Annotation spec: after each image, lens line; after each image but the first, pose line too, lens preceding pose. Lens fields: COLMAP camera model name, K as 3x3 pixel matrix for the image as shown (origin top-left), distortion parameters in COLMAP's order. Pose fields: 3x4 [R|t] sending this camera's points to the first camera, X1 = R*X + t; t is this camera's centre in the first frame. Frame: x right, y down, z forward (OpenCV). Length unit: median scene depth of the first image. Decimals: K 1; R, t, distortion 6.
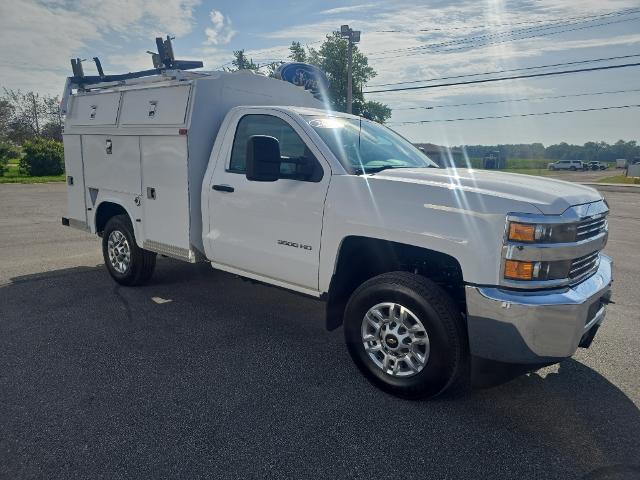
lens RADIAL K [[499.7, 0, 320.0], [0, 499.7, 240.0], [0, 0, 1]] dist [0.071965, -0.079145]
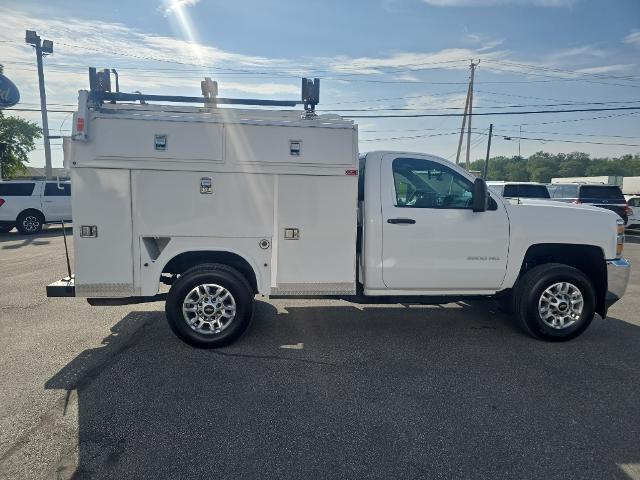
lens RADIAL K [[499.7, 0, 320.0], [0, 499.7, 240.0], [0, 0, 1]] dist [0.071965, -0.079145]
pose [[0.639351, -0.102278, 0.762082, -1.085046], [0.132693, 0.990920, 0.021667, -0.100968], [-0.757379, 0.087270, 0.647118, 0.368186]]
